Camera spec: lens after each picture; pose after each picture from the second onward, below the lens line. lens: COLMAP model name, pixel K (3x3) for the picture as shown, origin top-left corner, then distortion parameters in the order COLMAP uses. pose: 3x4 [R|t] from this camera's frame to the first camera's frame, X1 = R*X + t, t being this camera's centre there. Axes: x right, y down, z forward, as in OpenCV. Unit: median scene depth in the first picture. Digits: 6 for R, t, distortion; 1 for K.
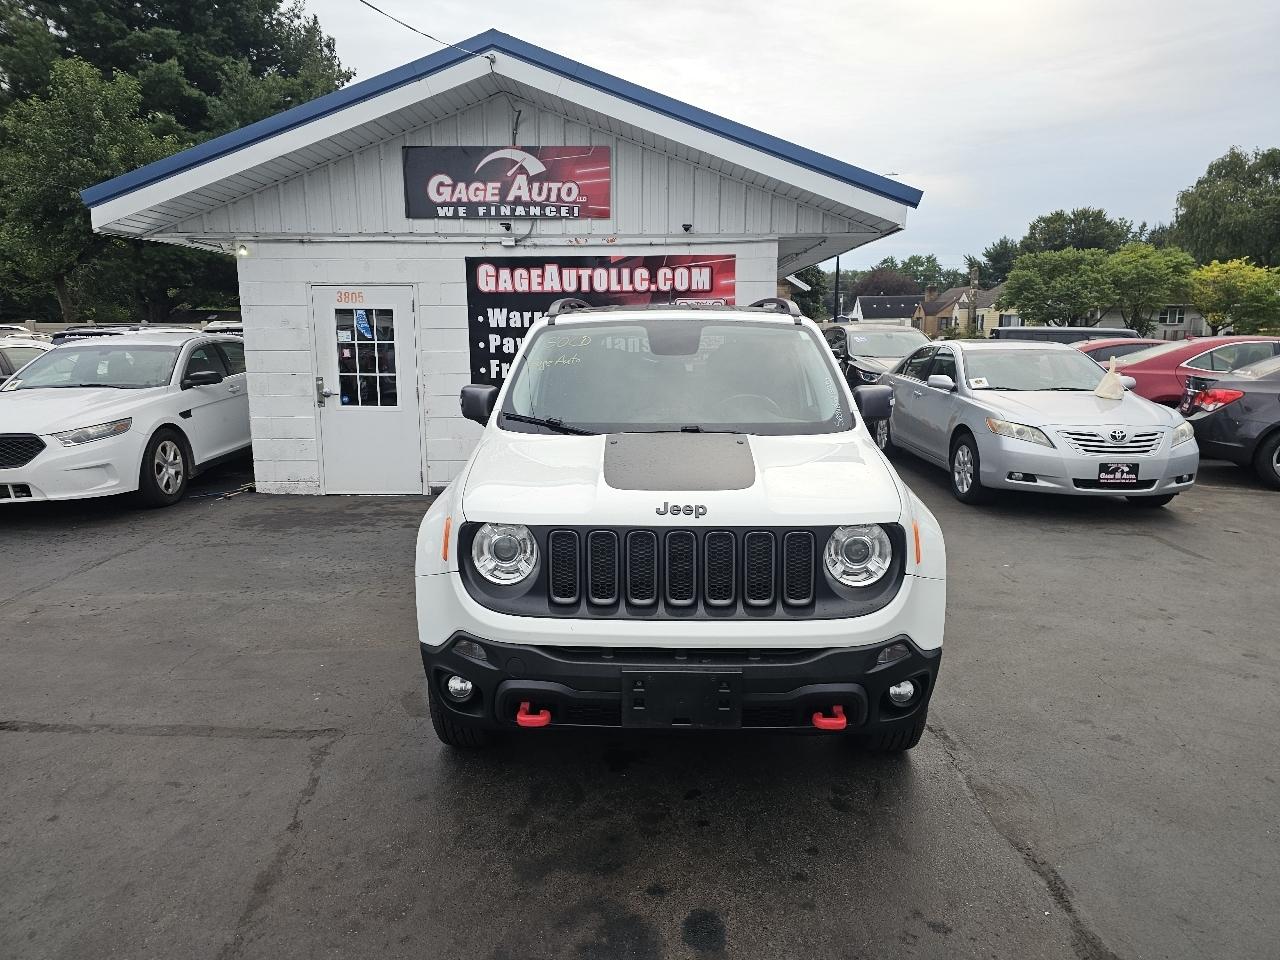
lens RADIAL K [[853.0, 0, 641.7], [0, 853.0, 467.7], [0, 0, 1]] dist [0.065111, -0.058228]
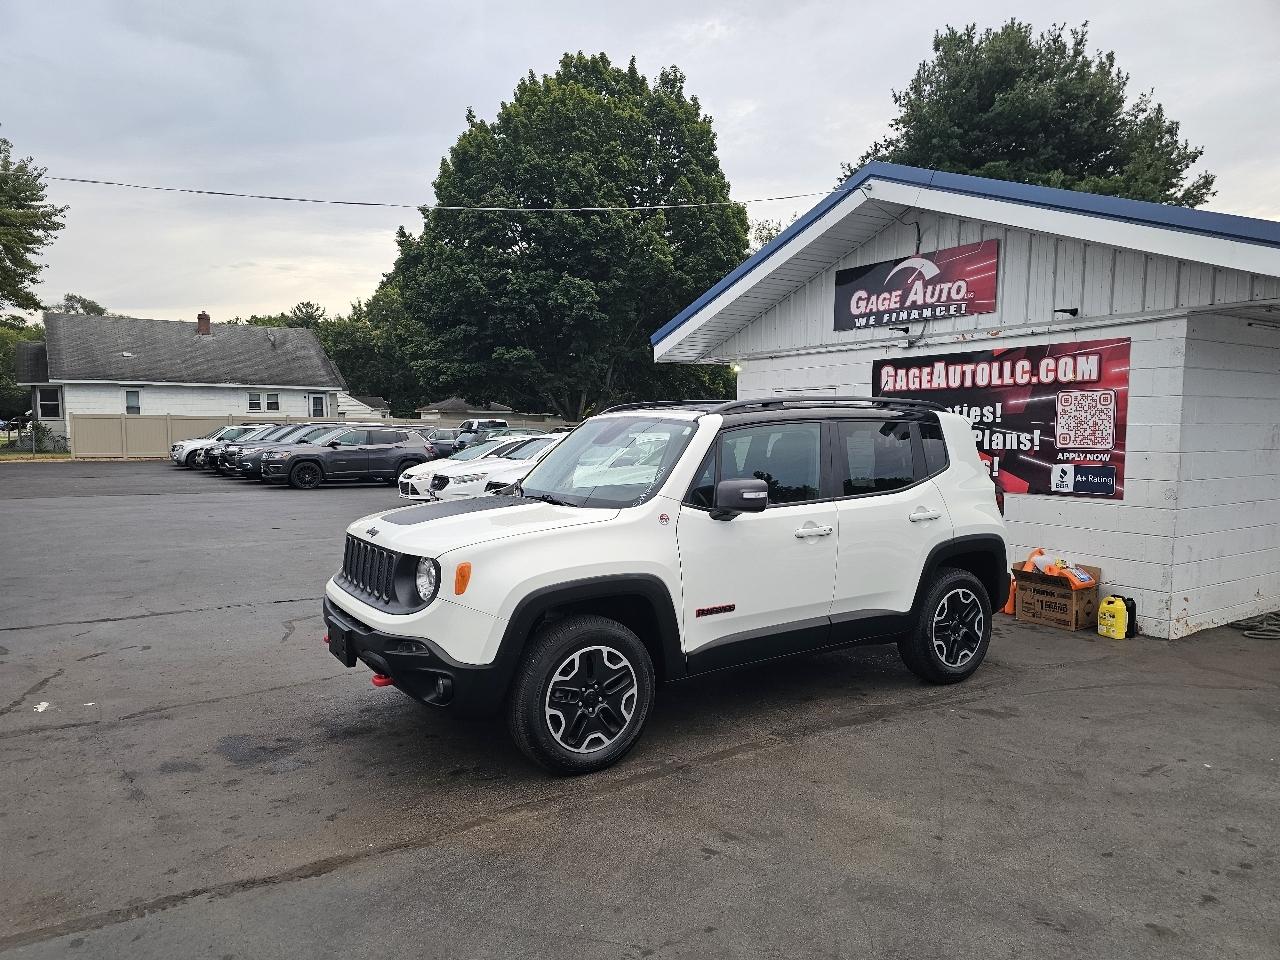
lens RADIAL K [[853.0, 0, 632.8], [0, 853.0, 489.4], [0, 0, 1]] dist [0.065111, -0.058228]
pose [[0.561001, 0.066215, -0.825163, 0.546590], [-0.137717, 0.990370, -0.014157, -0.024800], [0.816279, 0.121581, 0.564717, 0.151861]]
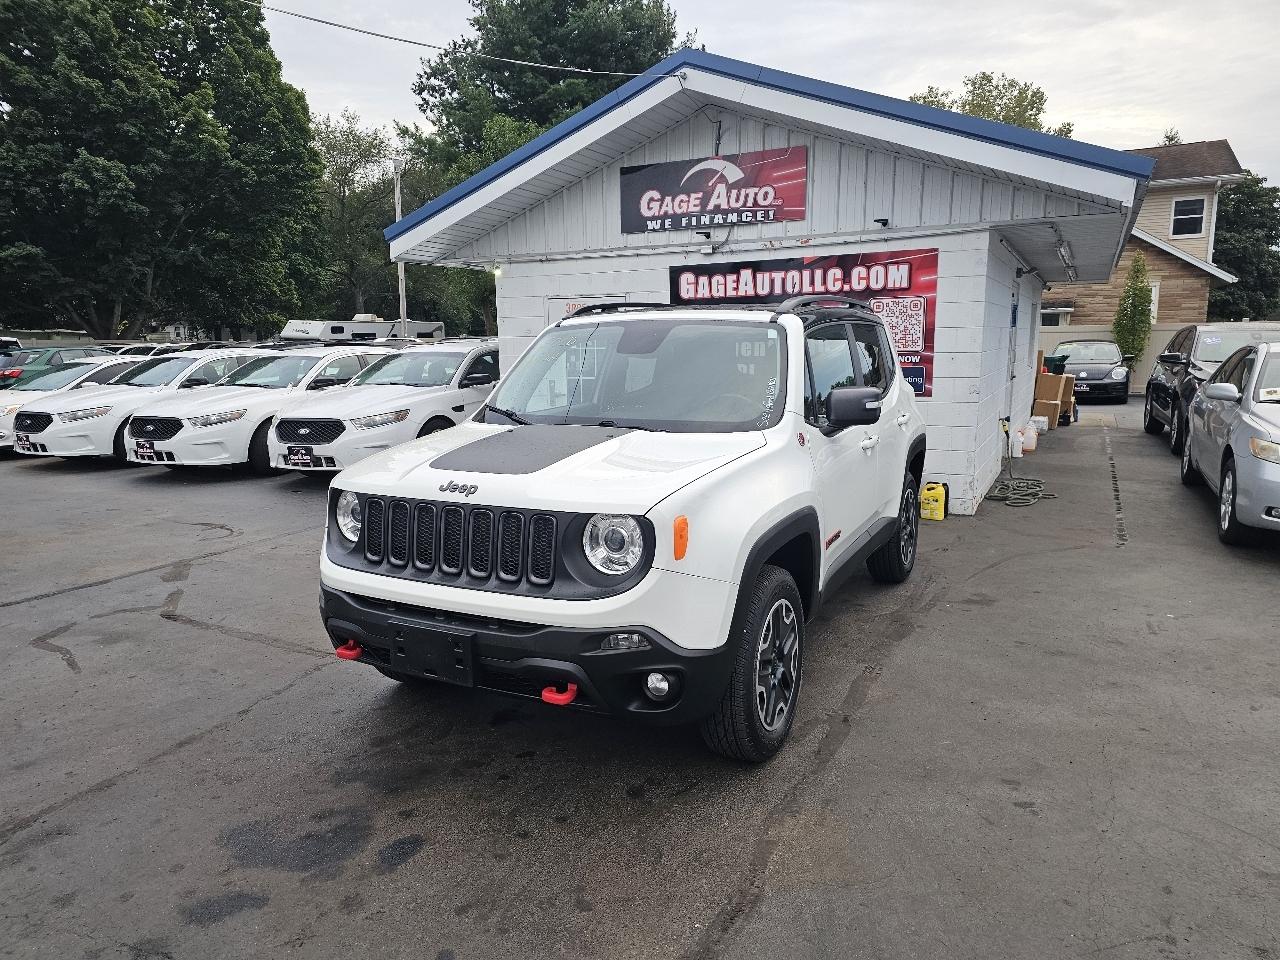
lens RADIAL K [[853.0, 0, 631.8], [0, 853.0, 484.2], [0, 0, 1]] dist [0.065111, -0.058228]
pose [[0.894296, 0.065538, -0.442650, 0.243084], [-0.061379, 0.997832, 0.023731, 0.001286], [0.443246, 0.005947, 0.896380, 0.030869]]
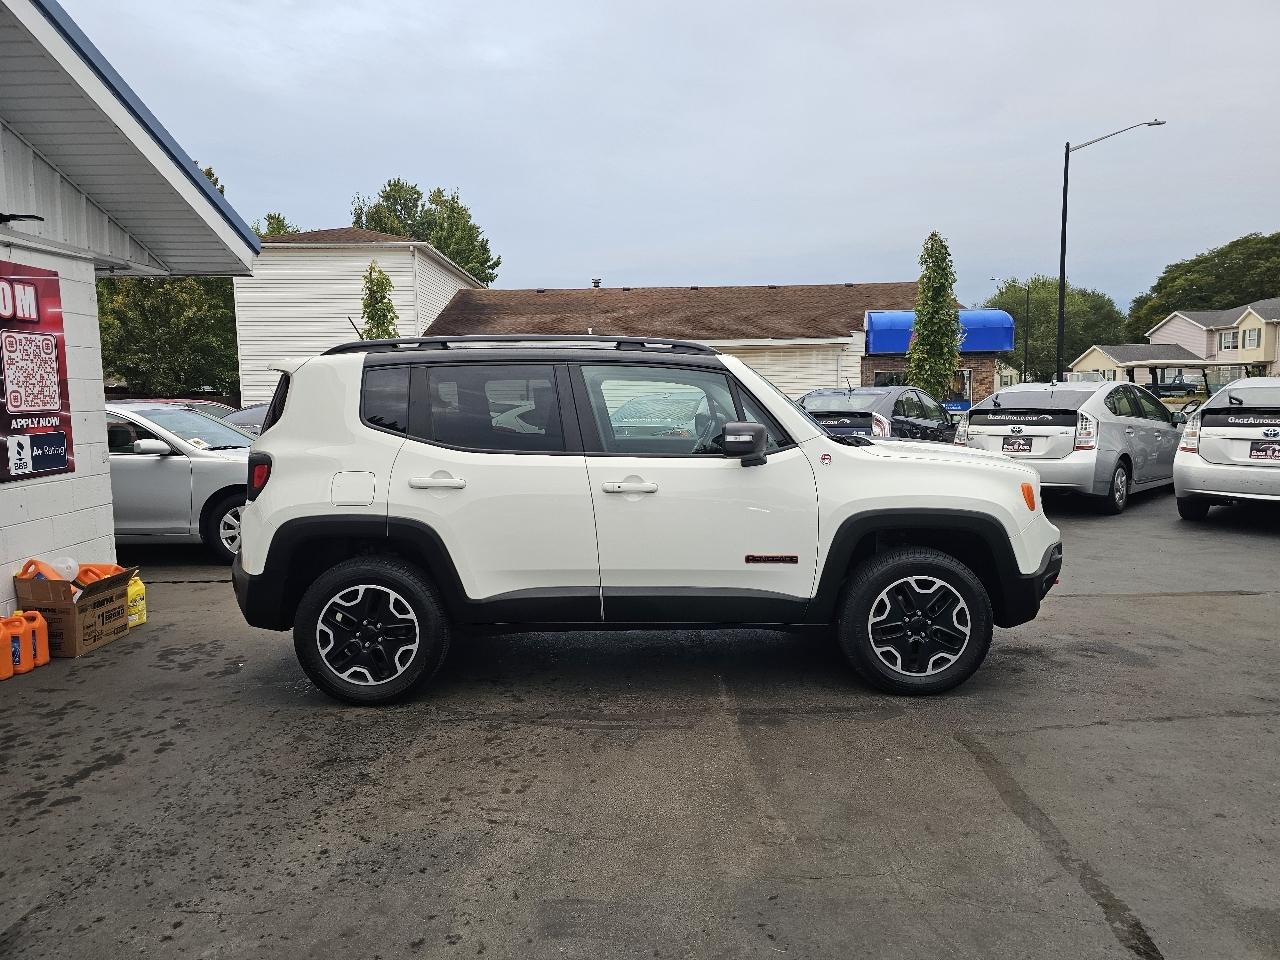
lens RADIAL K [[853.0, 0, 637.2], [0, 853.0, 471.6], [0, 0, 1]] dist [0.065111, -0.058228]
pose [[-0.025269, -0.091608, 0.995474, -0.602570], [0.176418, 0.979755, 0.094640, -0.079577], [-0.983991, 0.178011, -0.008596, 0.590326]]
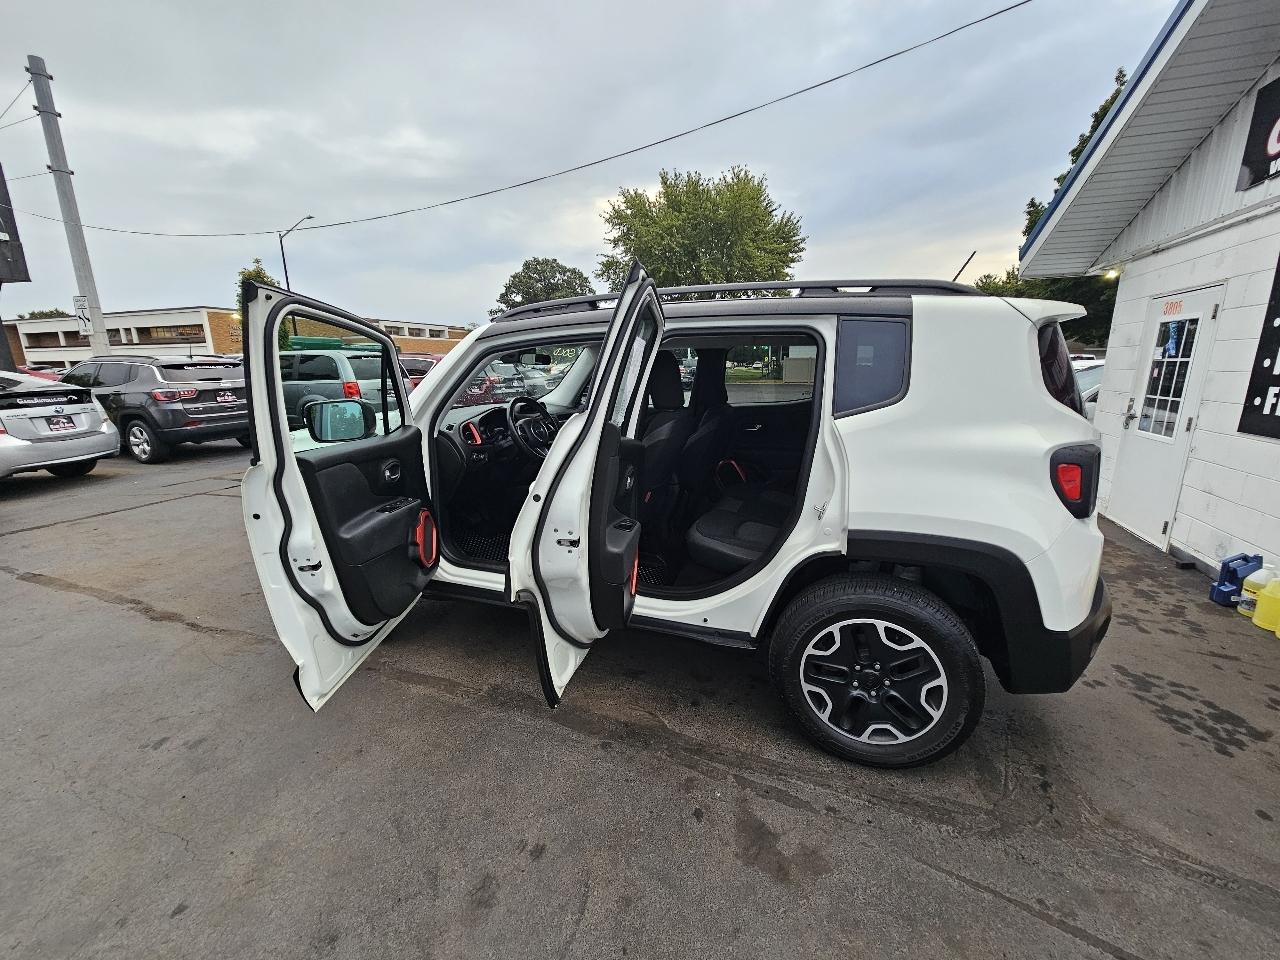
lens RADIAL K [[519.7, 0, 639.8], [0, 519.7, 481.0], [0, 0, 1]] dist [0.000095, -0.000461]
pose [[-0.339134, 0.209301, -0.917159, 0.370394], [-0.144353, 0.951812, 0.270585, -0.098179], [0.929597, 0.224159, -0.292579, 0.710548]]
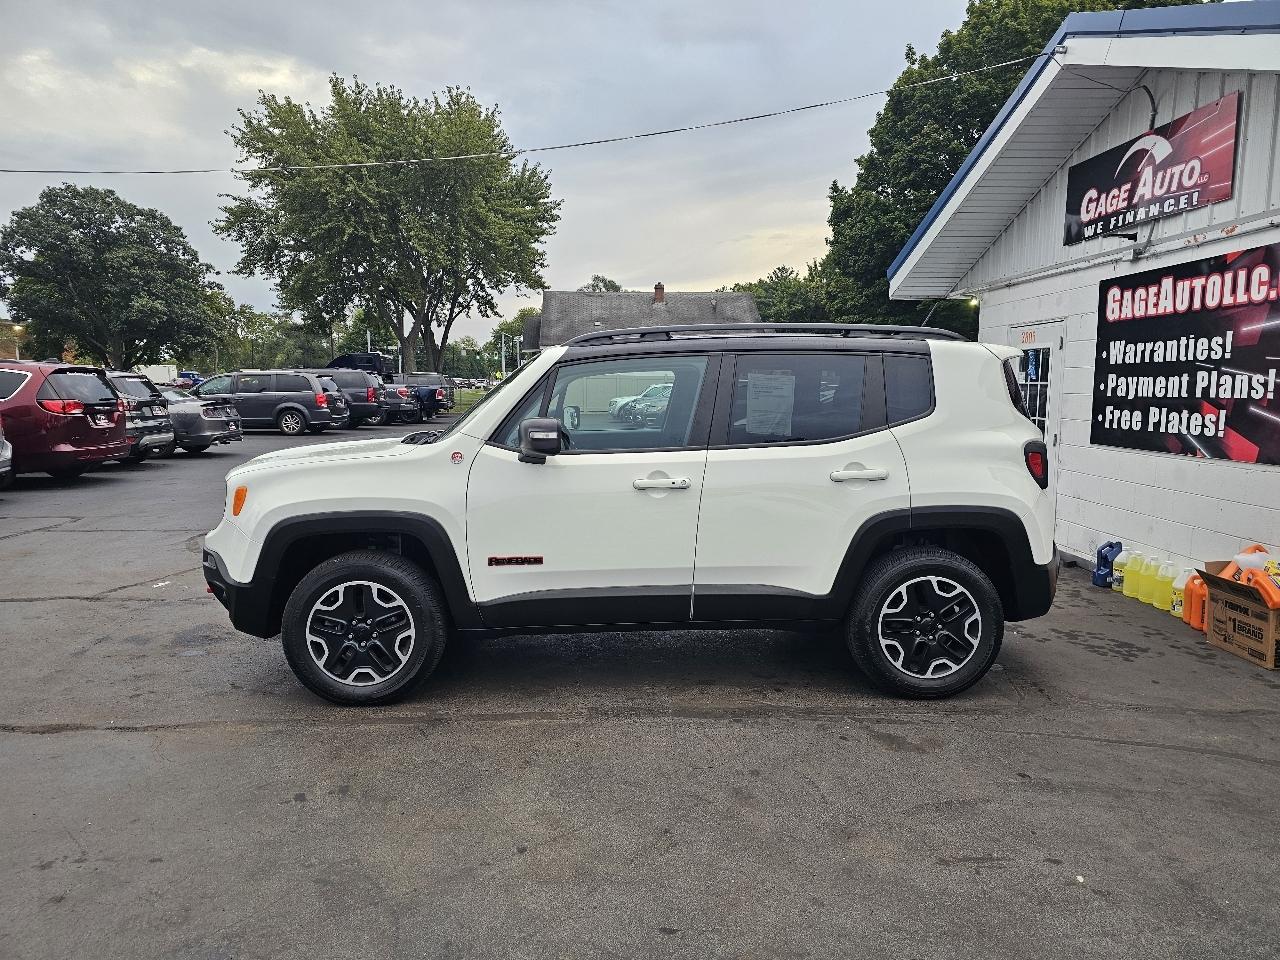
lens RADIAL K [[857.2, 0, 639.9], [0, 857.2, 470.8], [0, 0, 1]] dist [0.053359, -0.043972]
pose [[0.059966, 0.103934, -0.992775, 0.626641], [-0.162002, 0.982392, 0.093062, -0.073219], [0.984967, 0.155251, 0.075747, 0.536149]]
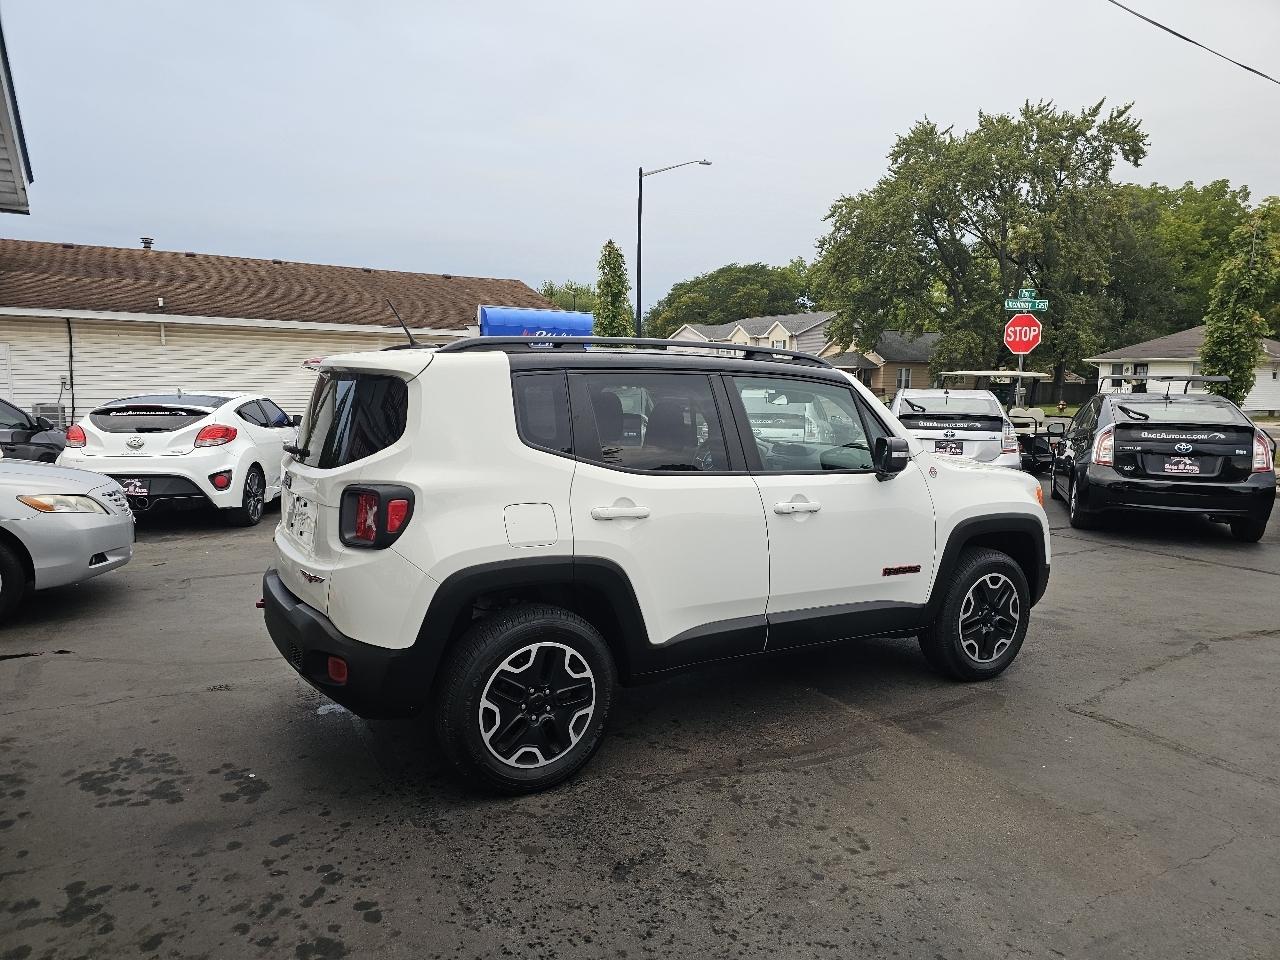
lens RADIAL K [[853.0, 0, 643.2], [0, 853.0, 482.8], [0, 0, 1]] dist [0.065111, -0.058228]
pose [[-0.529613, -0.106306, 0.841551, -0.456235], [0.123190, 0.971958, 0.200306, -0.145047], [-0.839246, 0.209756, -0.501666, 0.909067]]
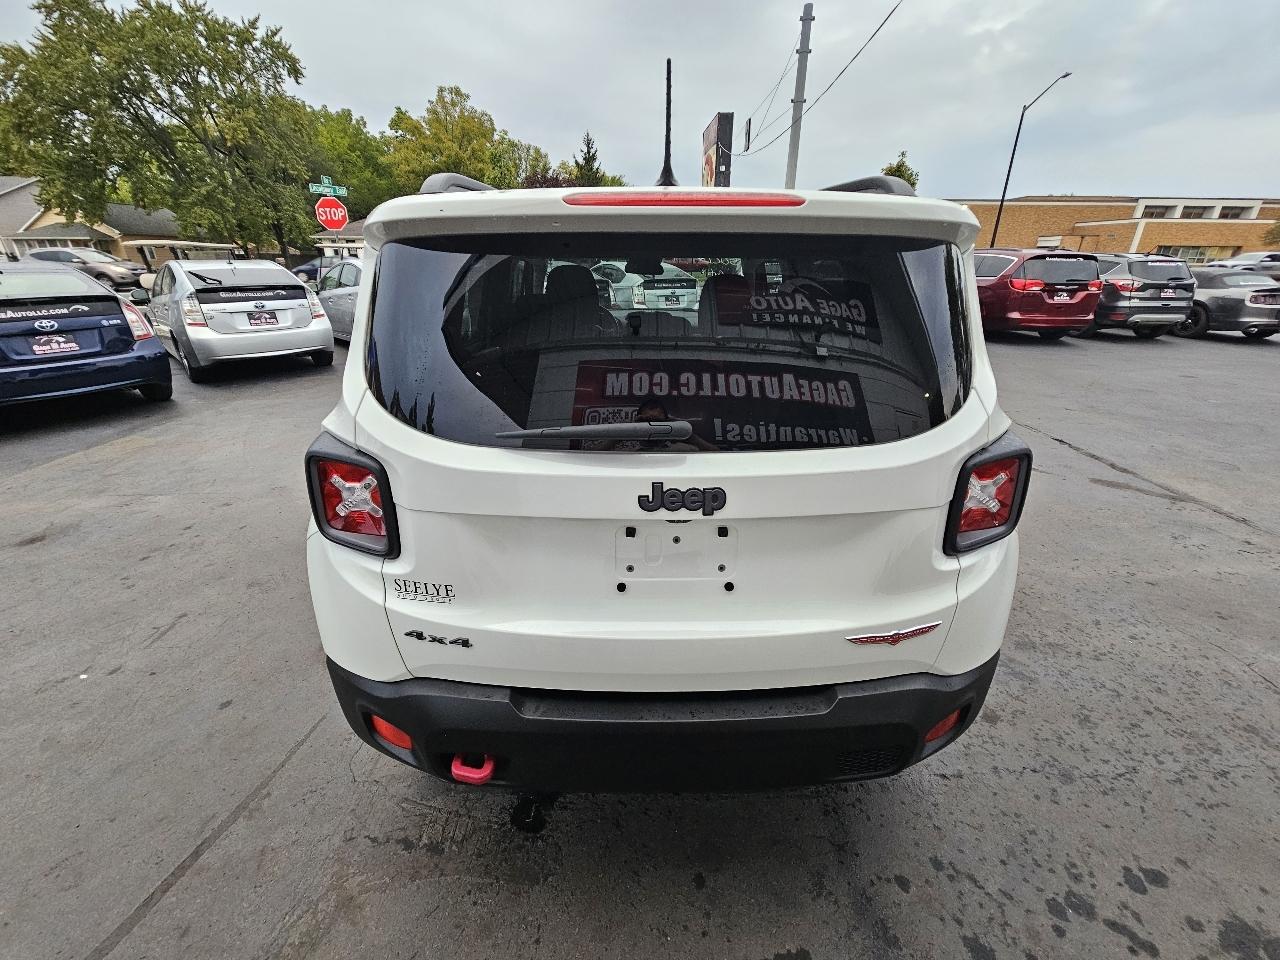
lens RADIAL K [[519.7, 0, 640.2], [0, 519.7, 482.3], [0, 0, 1]] dist [0.000095, -0.000461]
pose [[-0.999275, 0.012446, -0.035979, 0.039425], [-0.008899, 0.842513, 0.538602, -0.146560], [0.037017, 0.538532, -0.841792, 0.936975]]
